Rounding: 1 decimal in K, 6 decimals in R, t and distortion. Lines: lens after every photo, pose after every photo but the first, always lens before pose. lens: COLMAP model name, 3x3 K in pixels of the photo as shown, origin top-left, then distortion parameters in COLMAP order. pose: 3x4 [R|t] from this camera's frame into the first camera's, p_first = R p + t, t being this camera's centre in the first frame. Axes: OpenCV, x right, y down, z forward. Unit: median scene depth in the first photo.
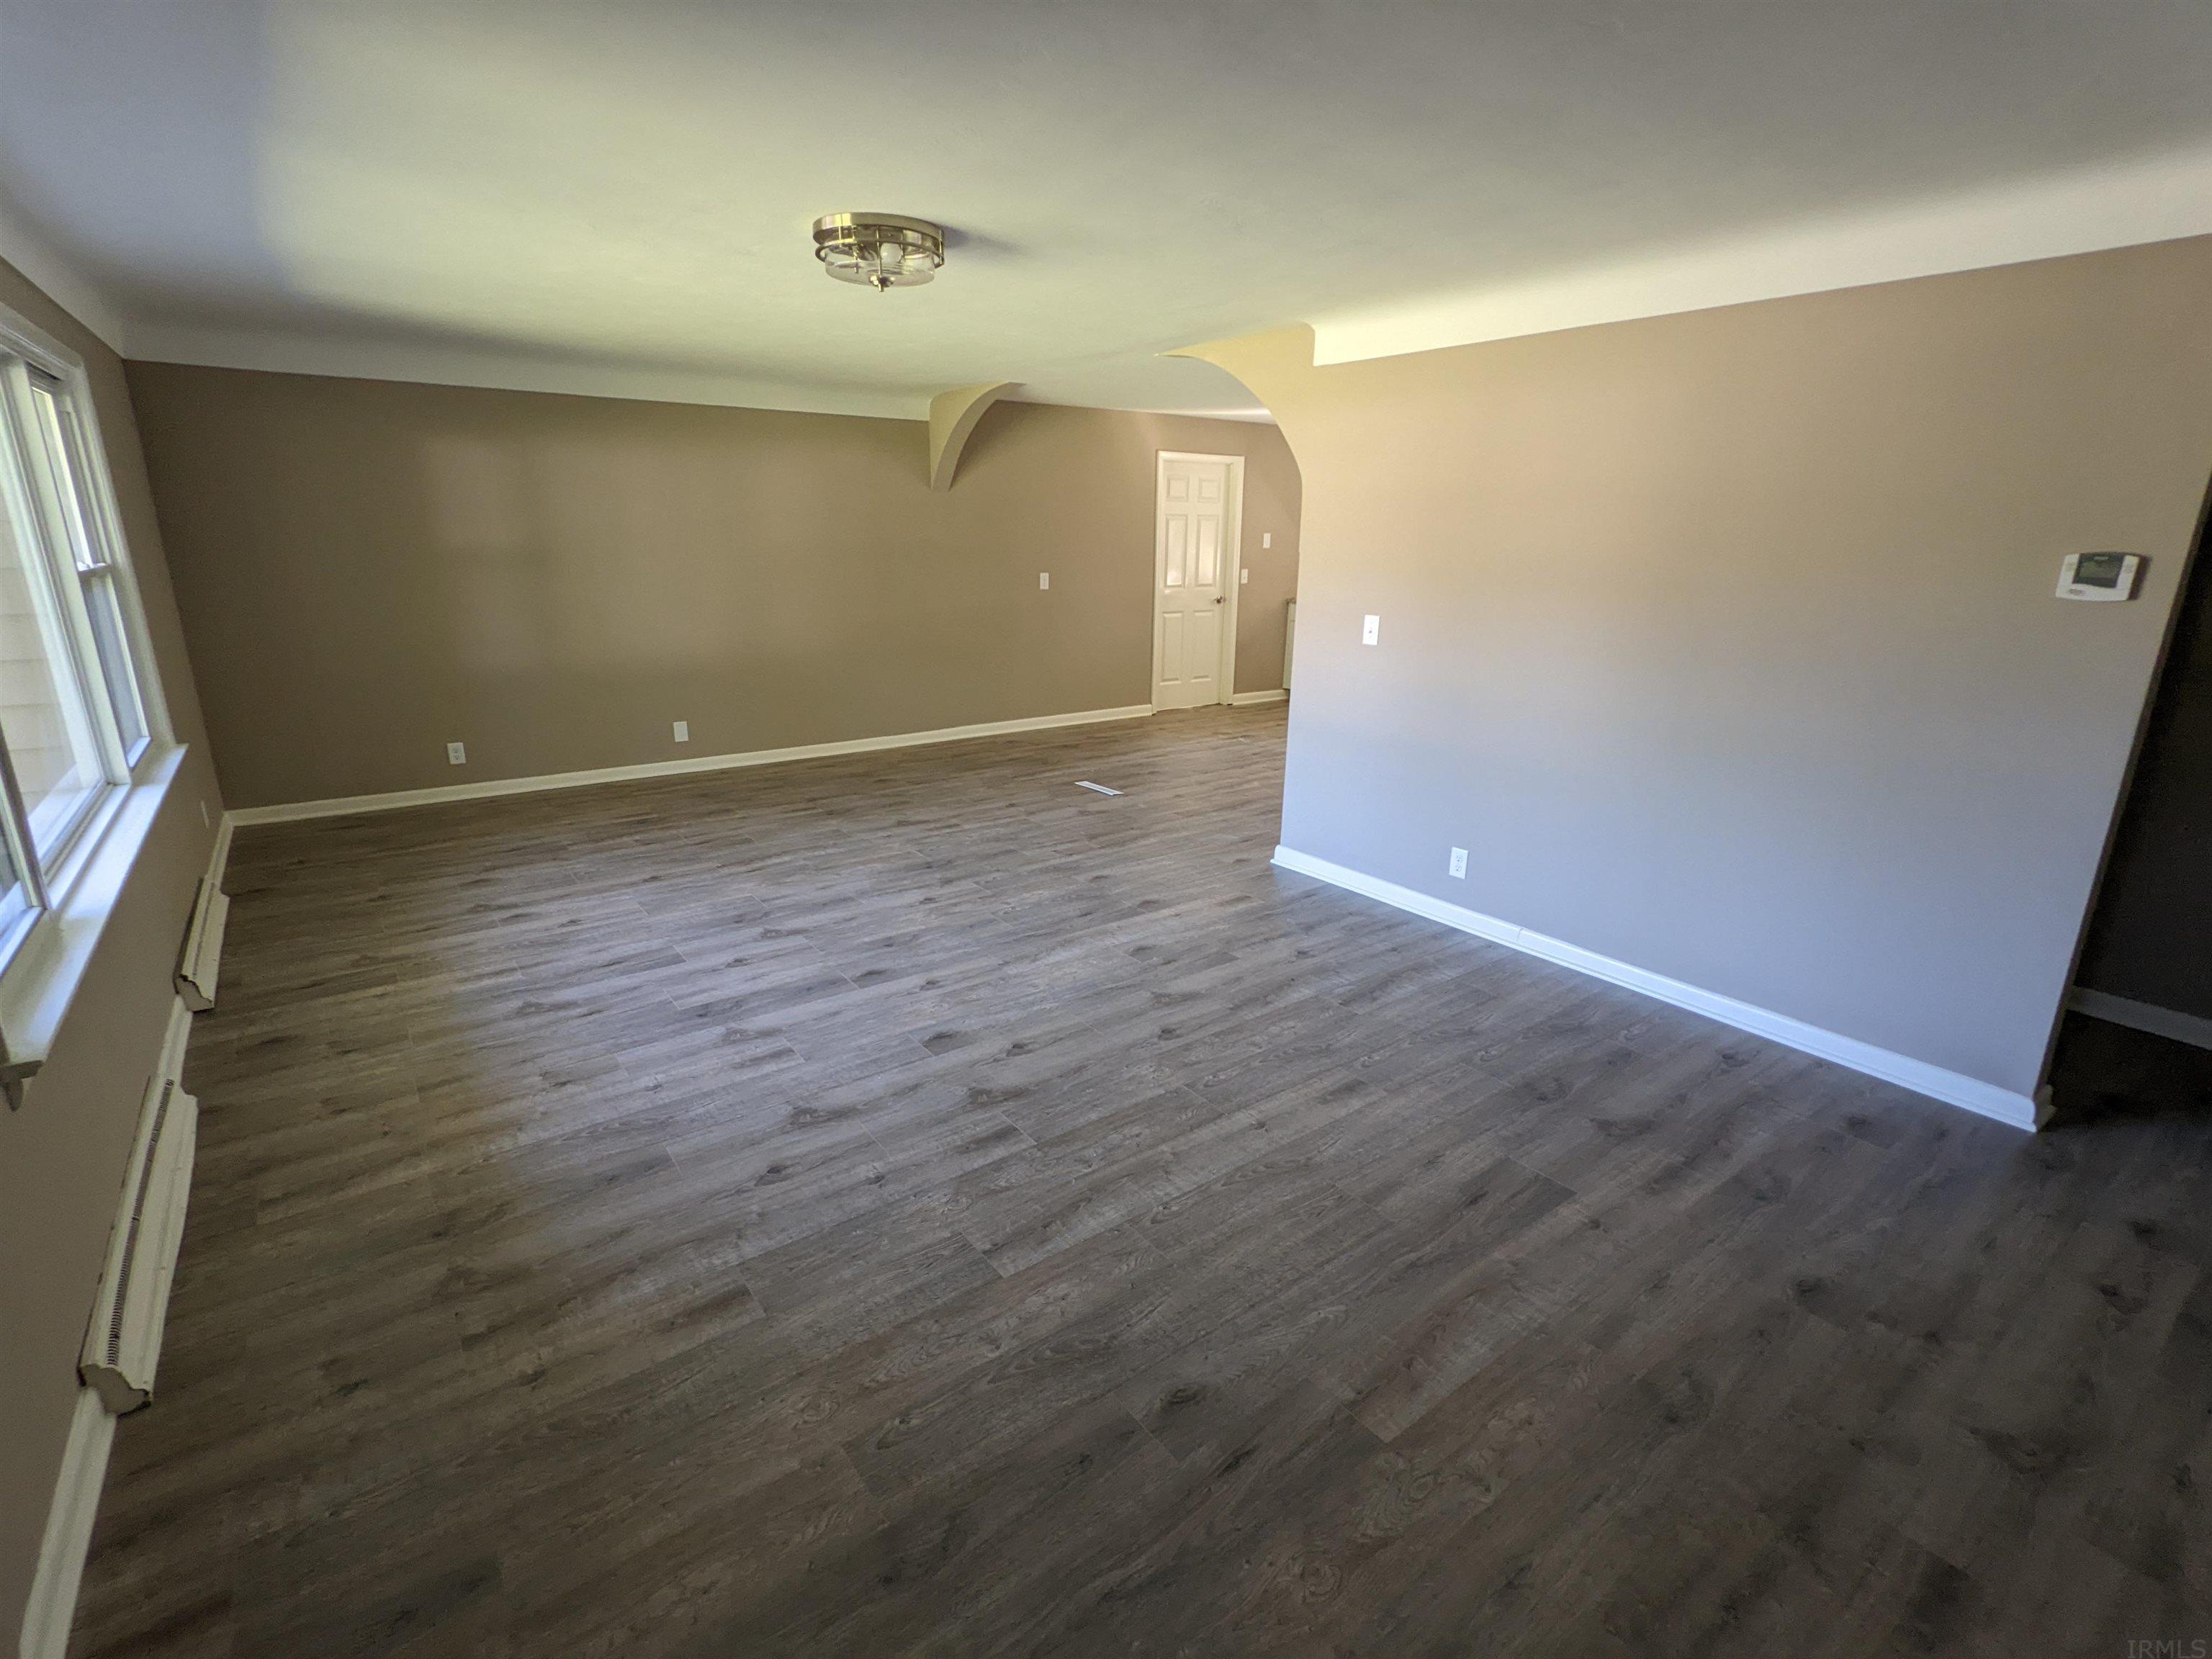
lens RADIAL K [[1044.7, 0, 1106.0], [0, 1044.7, 829.5], [0, 0, 1]] dist [0.002509, -0.000033]
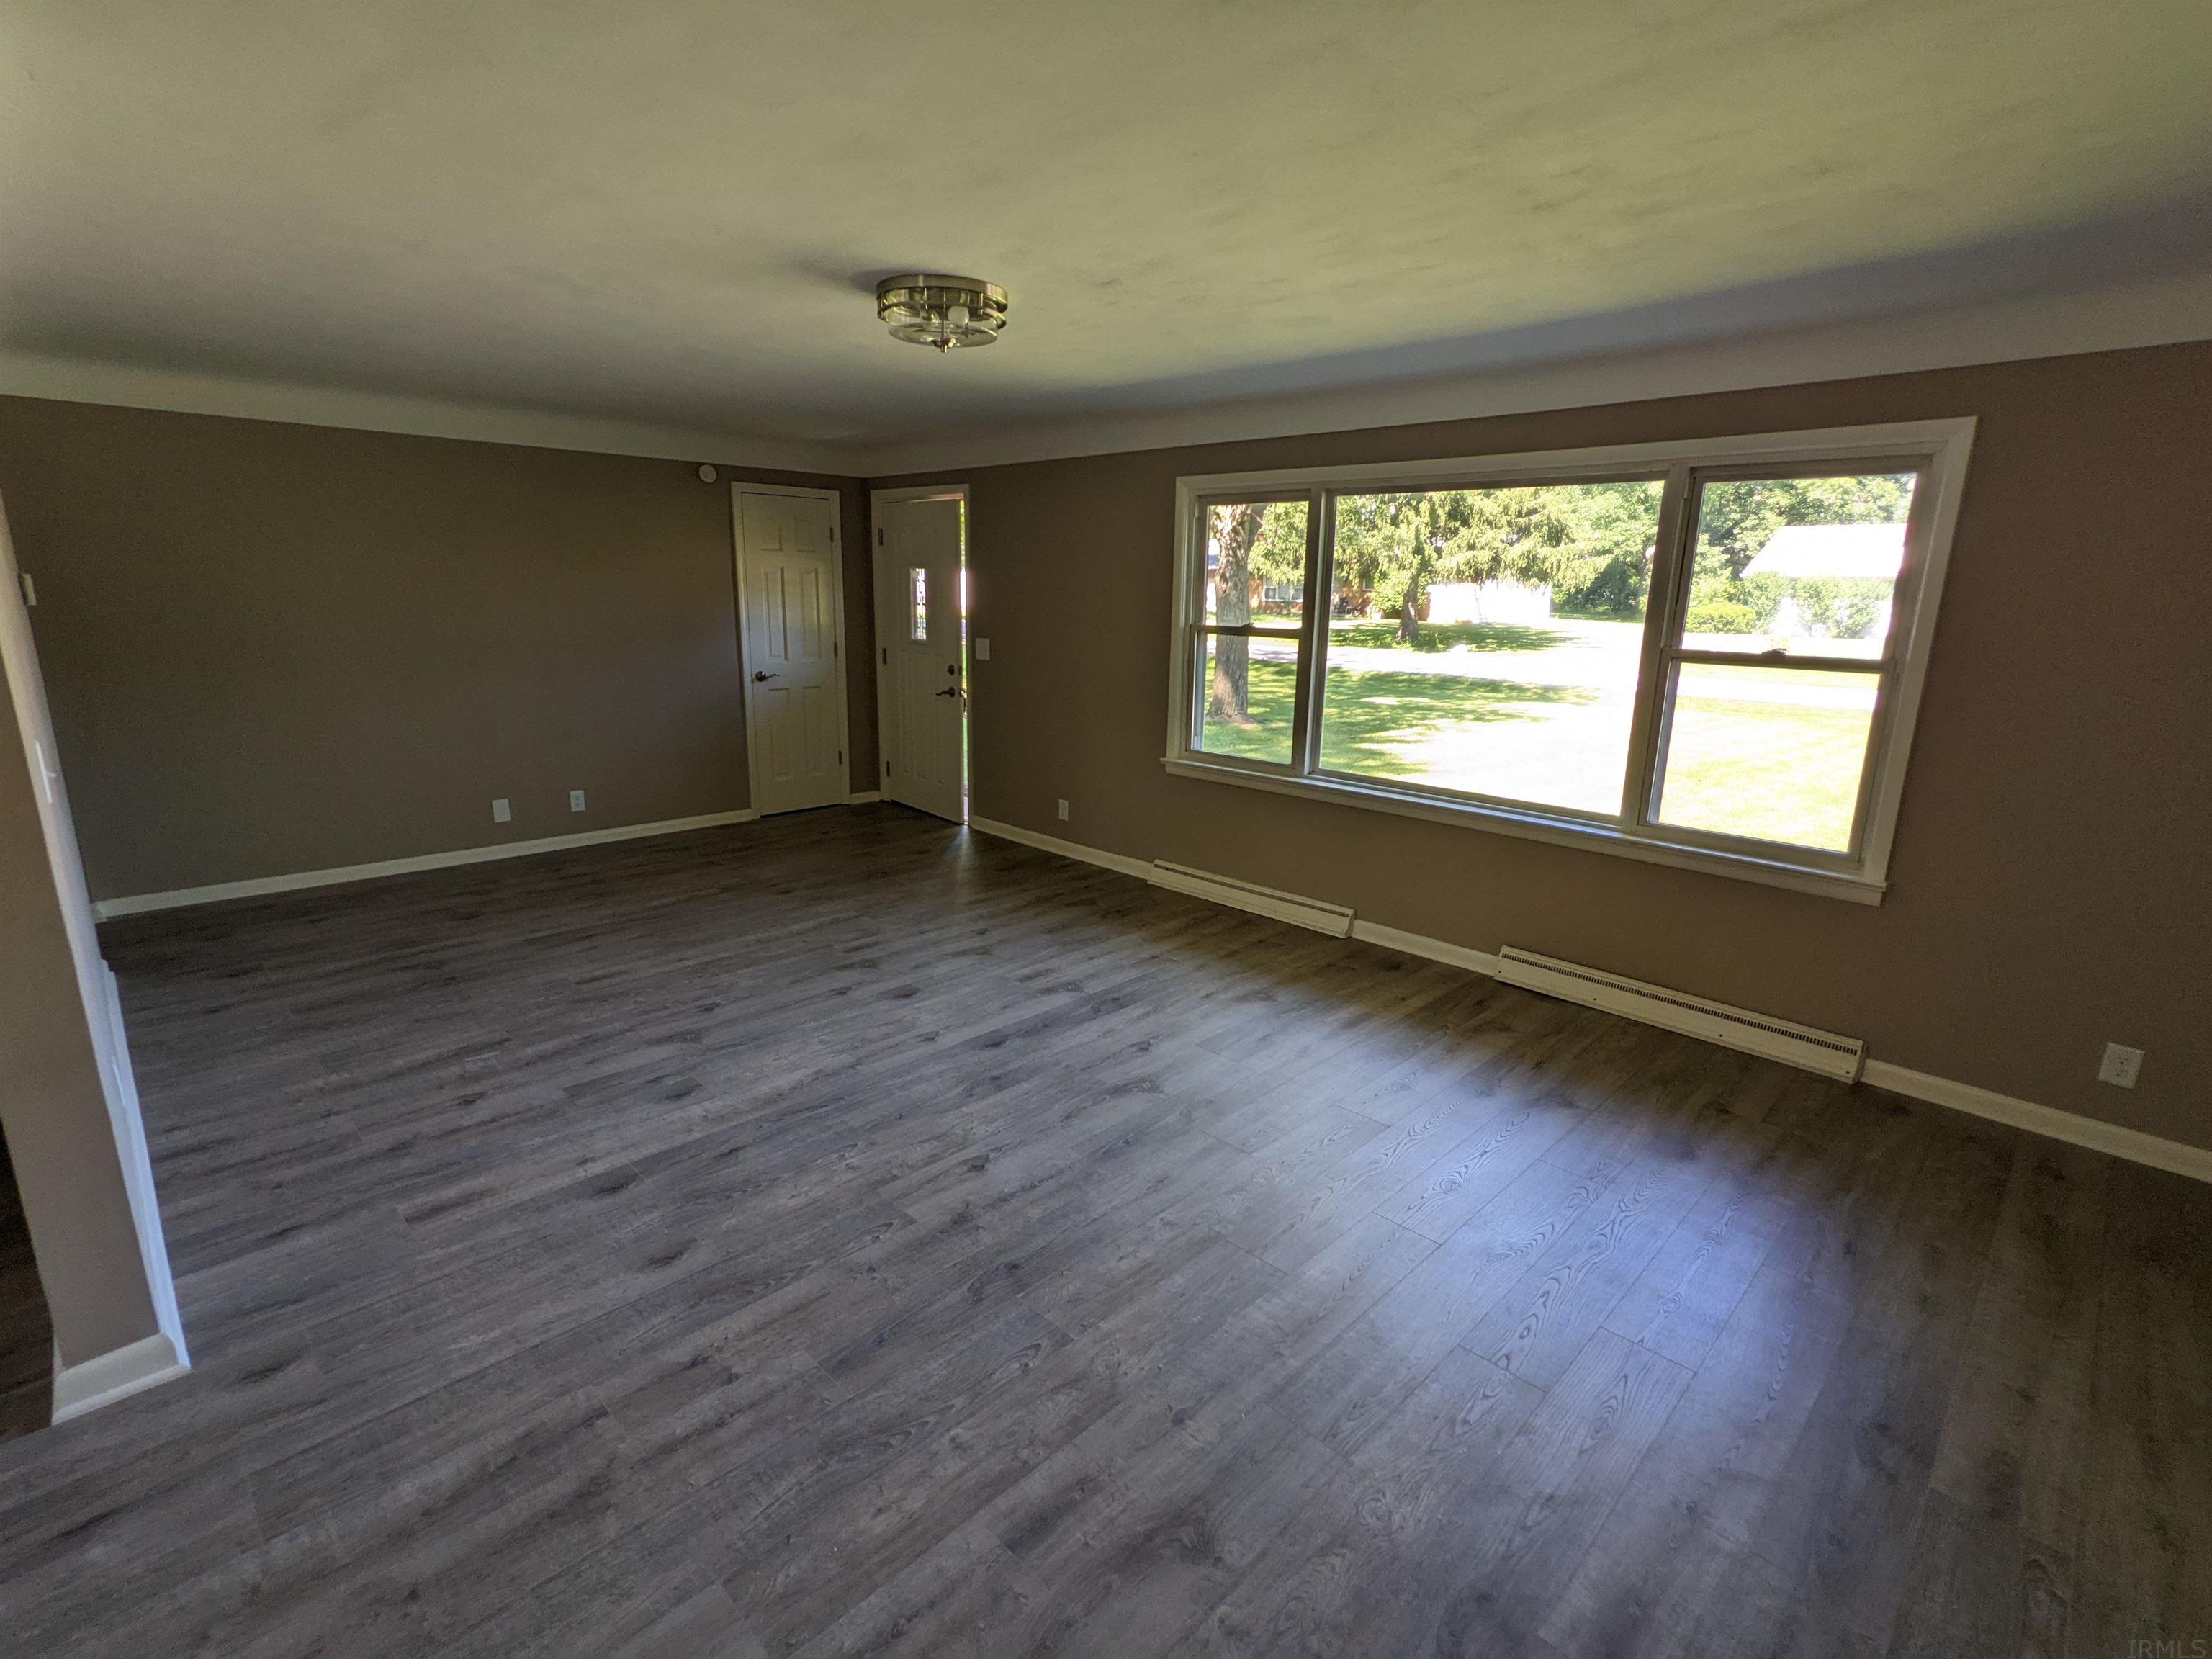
lens RADIAL K [[1015.8, 0, 1106.0], [0, 1015.8, 829.5], [0, 0, 1]] dist [-0.005199, -0.001089]
pose [[-0.988276, 0.001083, -0.152677, -0.187812], [-0.075088, 0.867239, 0.492197, -0.517071], [0.132941, 0.497891, -0.856990, 1.766731]]
